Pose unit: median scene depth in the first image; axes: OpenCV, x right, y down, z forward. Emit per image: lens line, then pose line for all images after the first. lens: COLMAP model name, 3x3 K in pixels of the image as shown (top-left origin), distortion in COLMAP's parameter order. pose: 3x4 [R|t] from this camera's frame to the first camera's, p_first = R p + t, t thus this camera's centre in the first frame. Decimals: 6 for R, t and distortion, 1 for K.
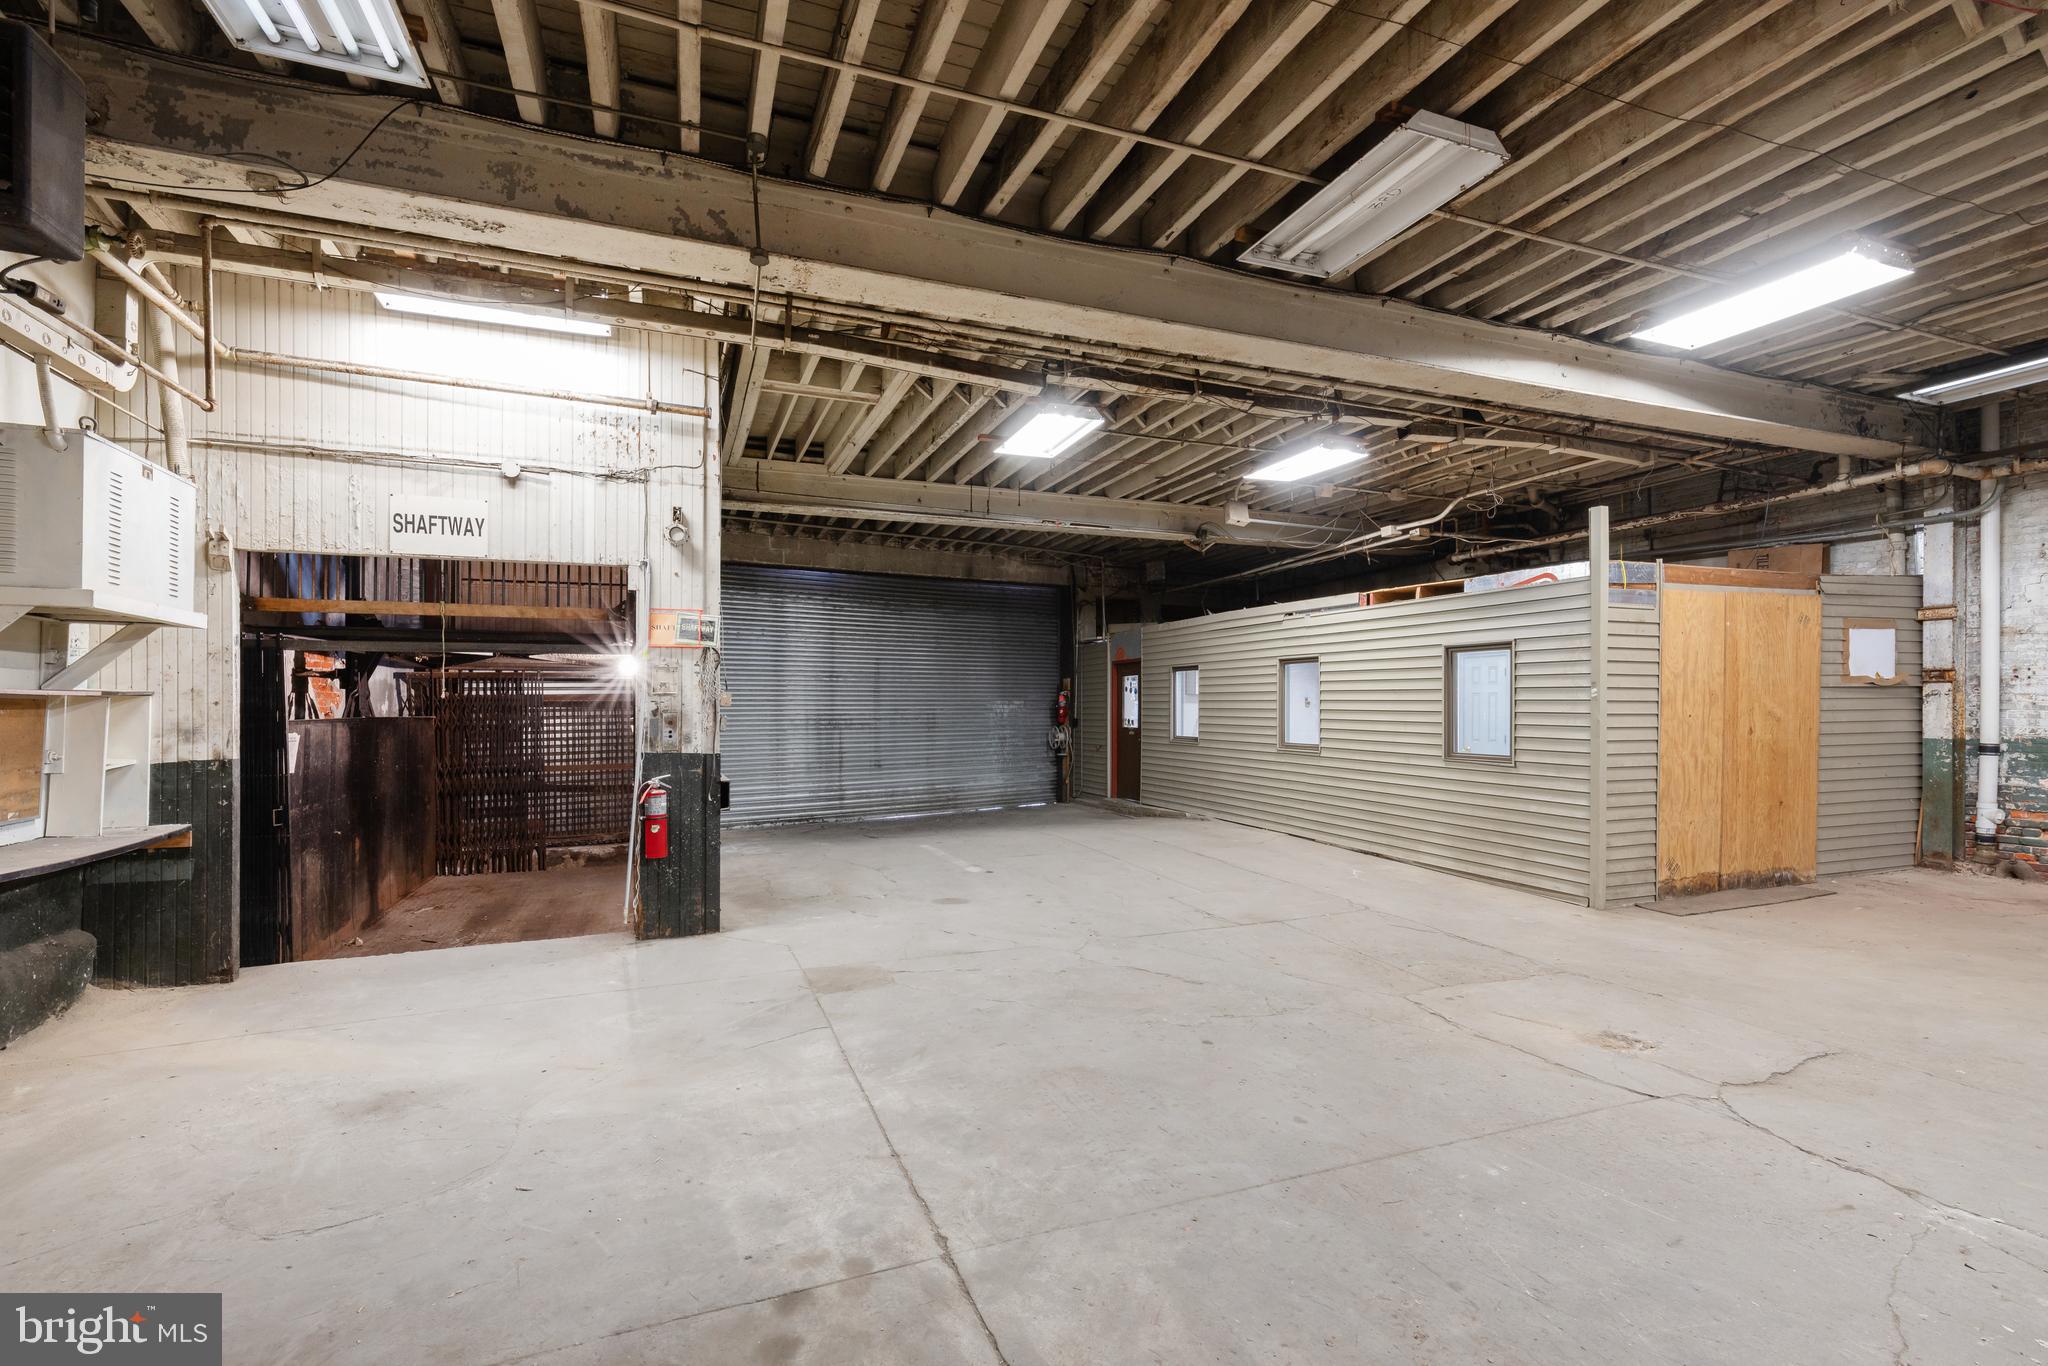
lens RADIAL K [[929.5, 0, 1024.0], [0, 929.5, 683.0], [0, 0, 1]] dist [-0.000792, -0.000090]
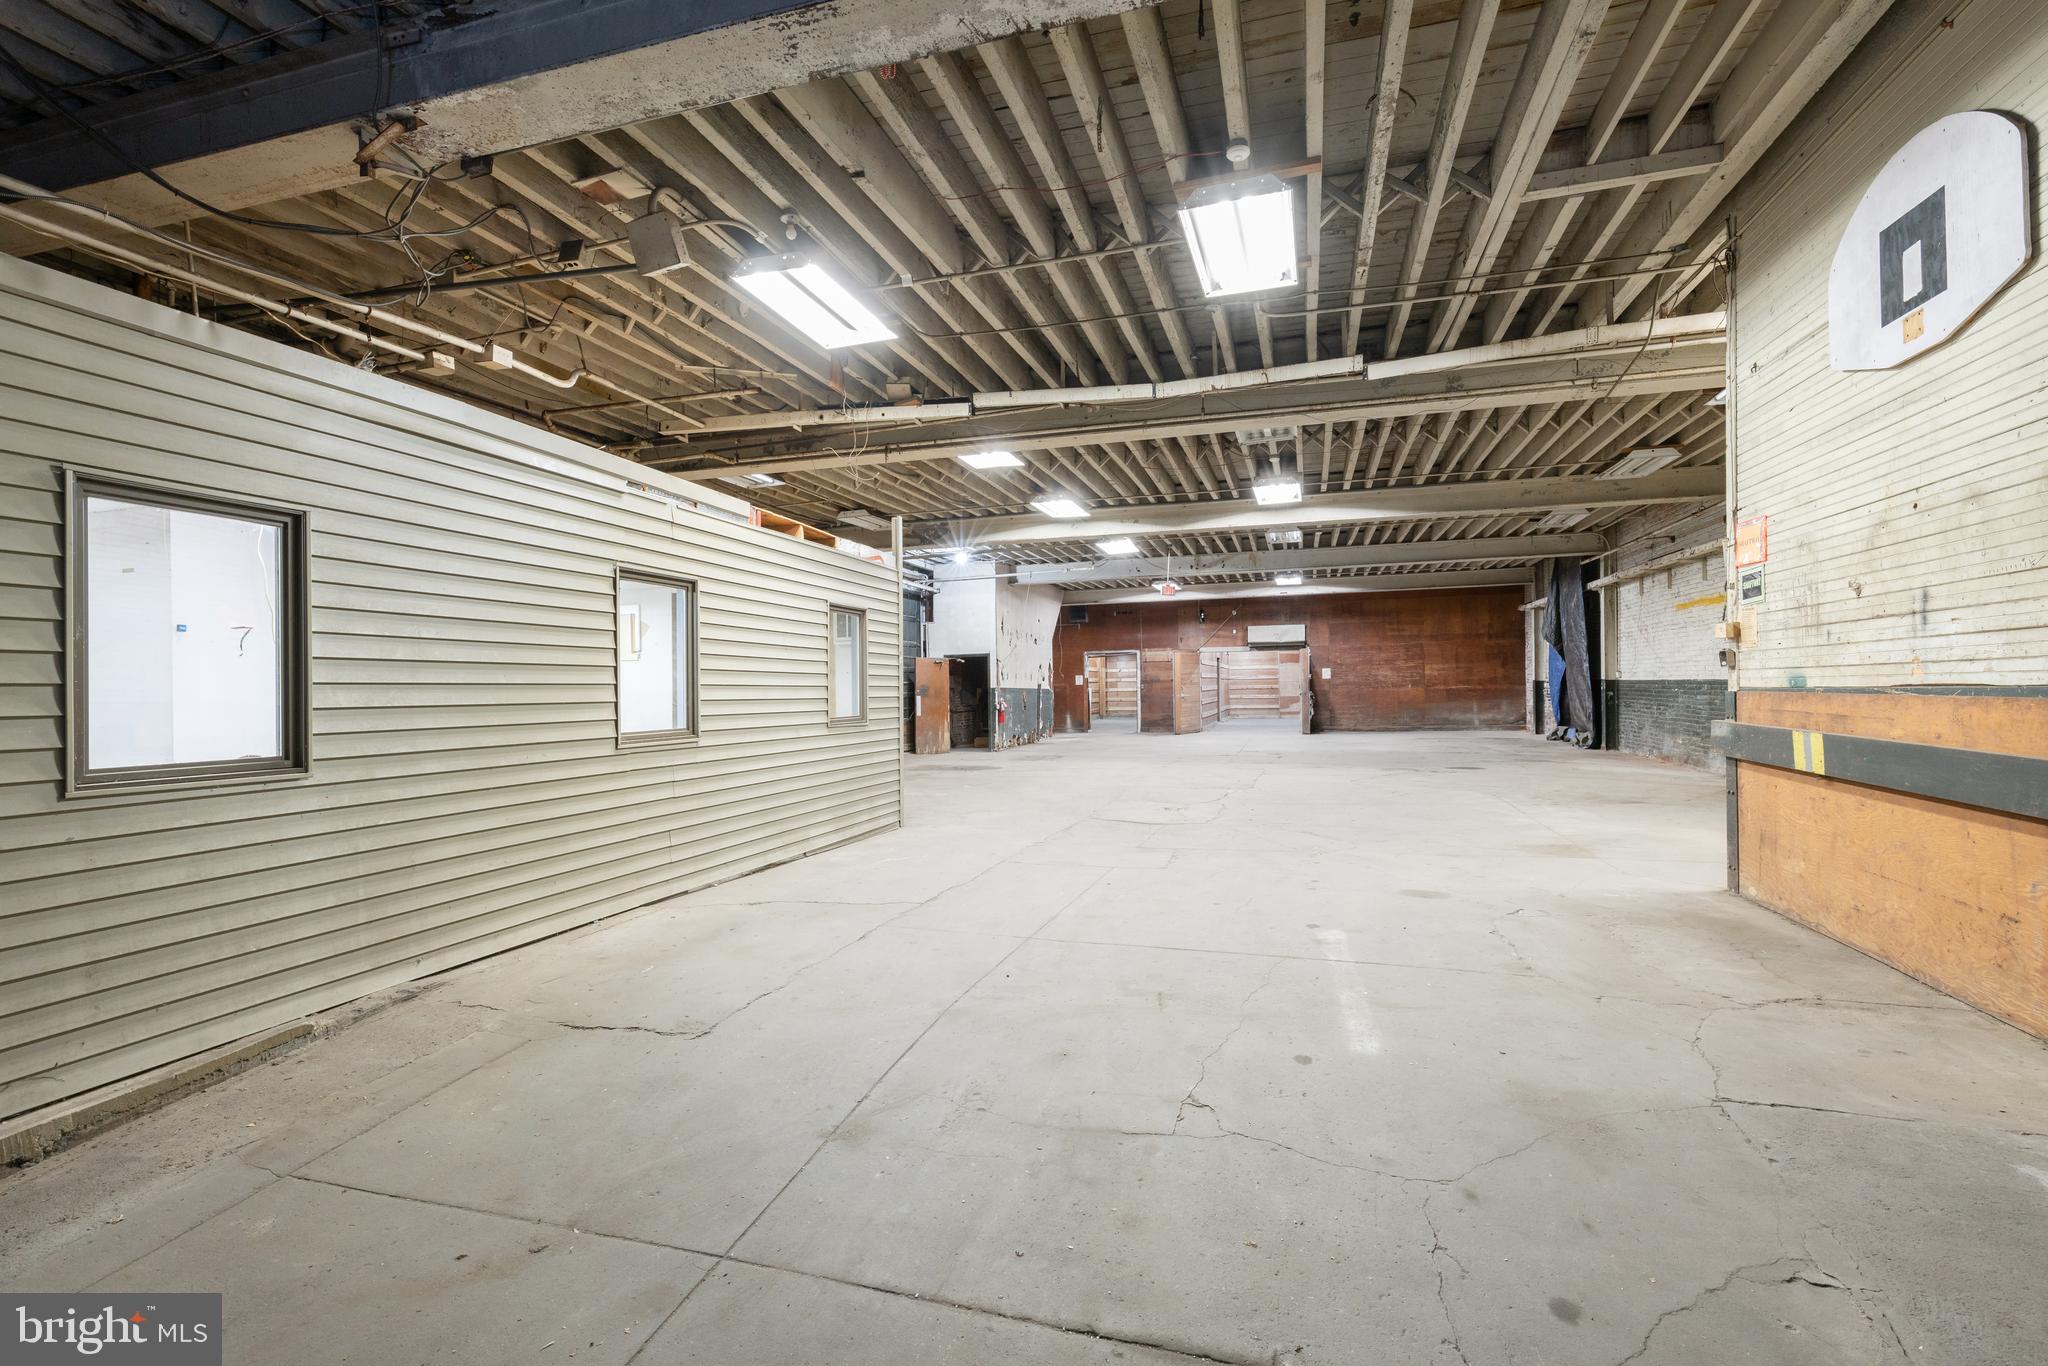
lens RADIAL K [[929.1, 0, 1024.4], [0, 929.1, 706.9], [0, 0, 1]] dist [0.004094, 0.000448]
pose [[-0.792613, 0.005904, 0.609697, -0.301417], [0.006732, 0.999977, -0.000932, 0.076898], [-0.609688, 0.003366, -0.792634, 1.879850]]
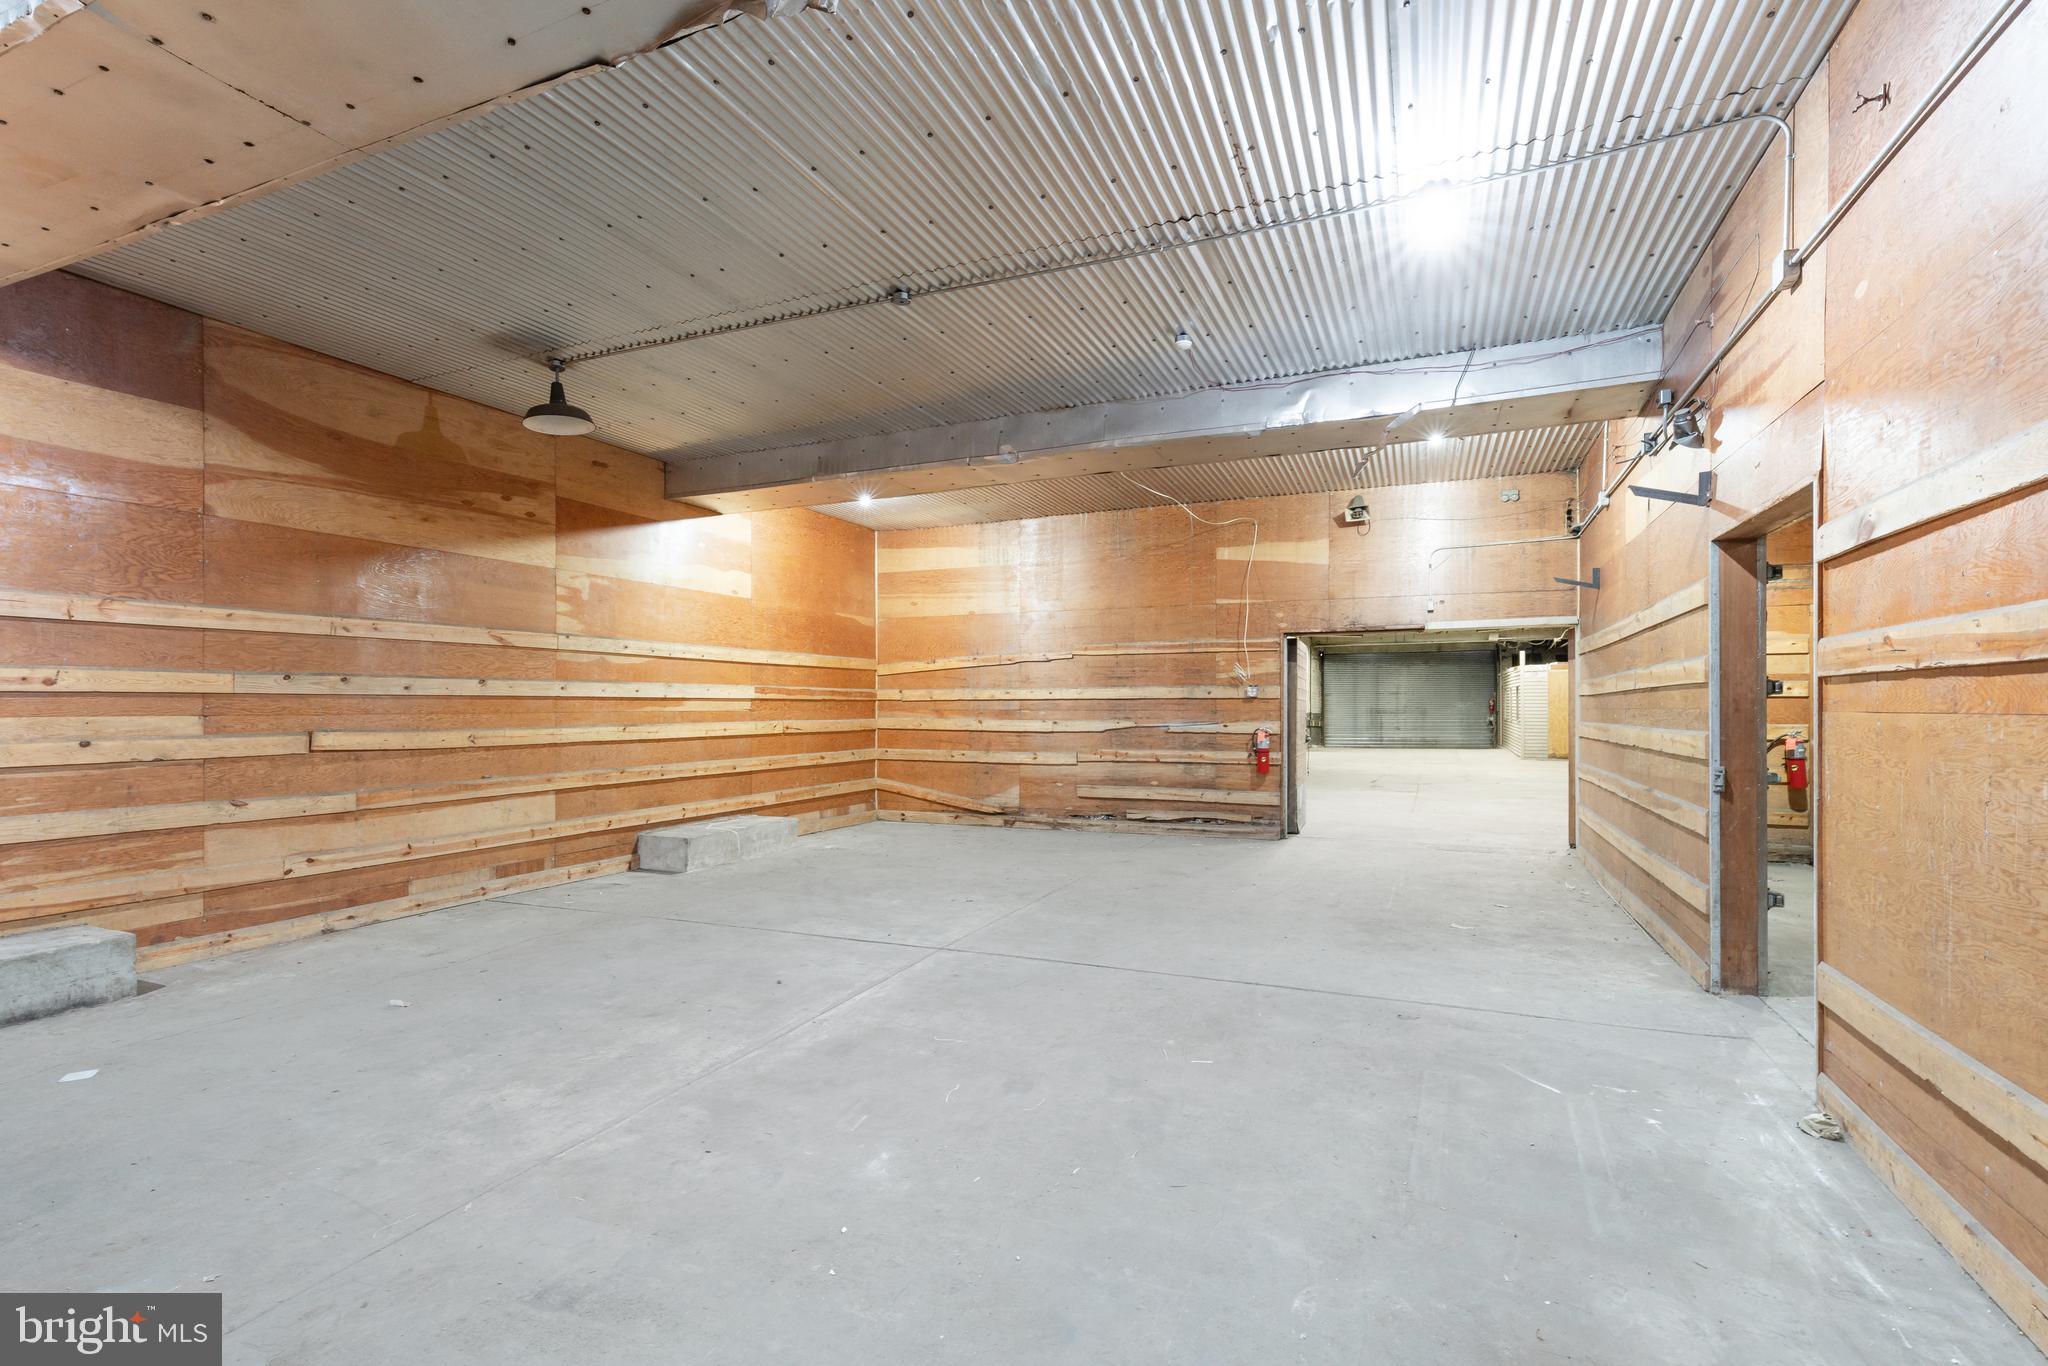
lens RADIAL K [[929.1, 0, 1024.4], [0, 929.1, 706.9], [0, 0, 1]] dist [0.004094, 0.000448]
pose [[0.717694, 0.005688, -0.696335, 1.729885], [0.011866, 0.999722, 0.020396, -0.064217], [0.696257, -0.022901, 0.717427, -2.980505]]
